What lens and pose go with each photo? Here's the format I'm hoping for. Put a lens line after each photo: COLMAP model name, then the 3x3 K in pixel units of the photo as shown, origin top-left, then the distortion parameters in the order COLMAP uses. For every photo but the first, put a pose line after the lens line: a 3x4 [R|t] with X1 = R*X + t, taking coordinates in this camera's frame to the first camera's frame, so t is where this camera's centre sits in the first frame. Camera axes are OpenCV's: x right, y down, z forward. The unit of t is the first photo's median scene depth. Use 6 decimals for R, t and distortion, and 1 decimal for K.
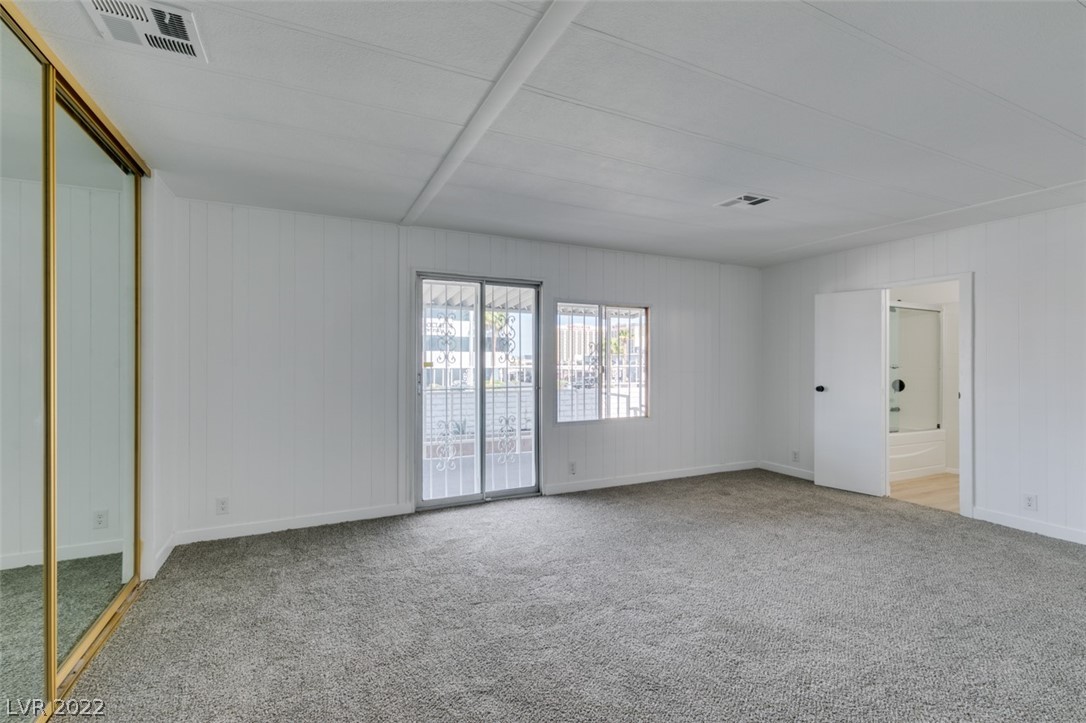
lens RADIAL K [[486.9, 0, 543.0], [0, 486.9, 361.5], [0, 0, 1]] dist [0.011193, 0.000028]
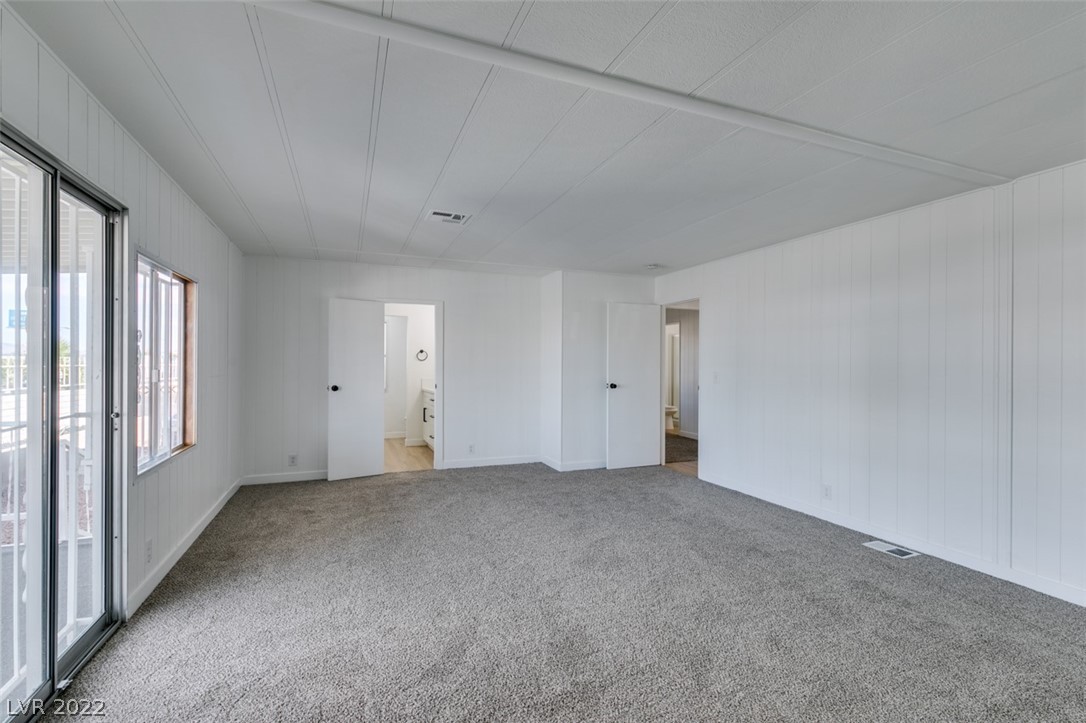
lens RADIAL K [[492.2, 0, 543.0], [0, 492.2, 361.5], [0, 0, 1]] dist [-0.000148, -0.000024]
pose [[0.066005, -0.001327, 0.997818, -0.517055], [-0.005034, 0.999986, 0.001663, -0.005889], [-0.997807, -0.005133, 0.065997, 0.546624]]
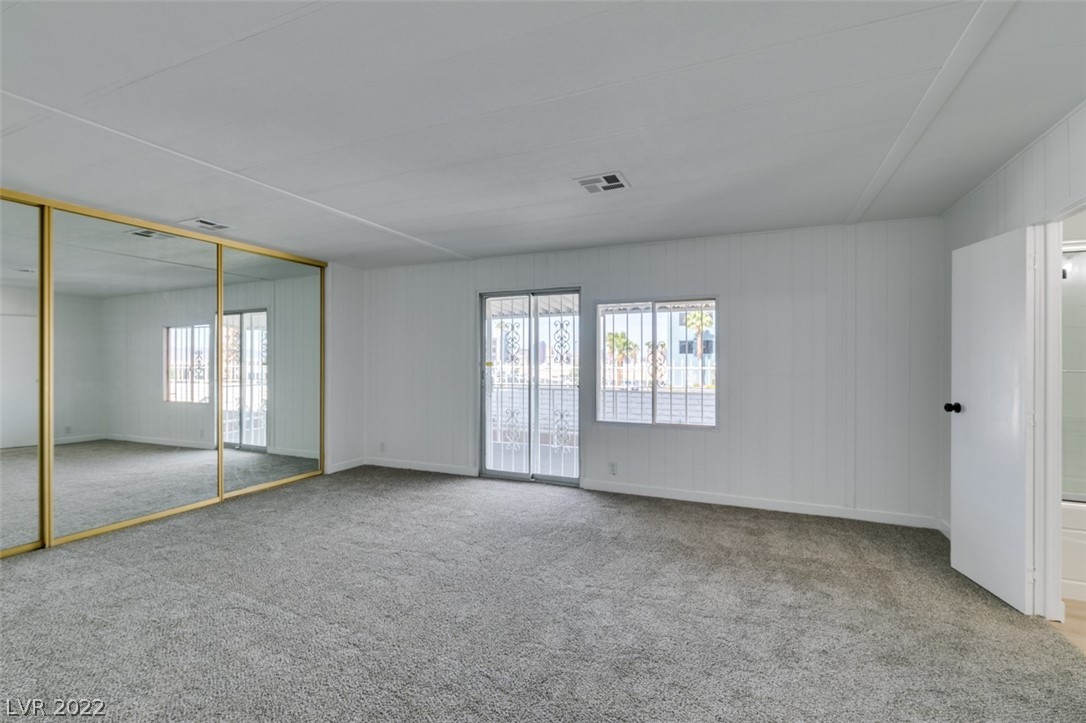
lens RADIAL K [[486.9, 0, 543.0], [0, 486.9, 361.5], [0, 0, 1]] dist [0.011193, 0.000028]
pose [[0.646249, -0.002055, -0.763124, 0.789409], [-0.000470, 0.999995, -0.003091, 0.002981], [0.763127, 0.002356, 0.646245, 0.262815]]
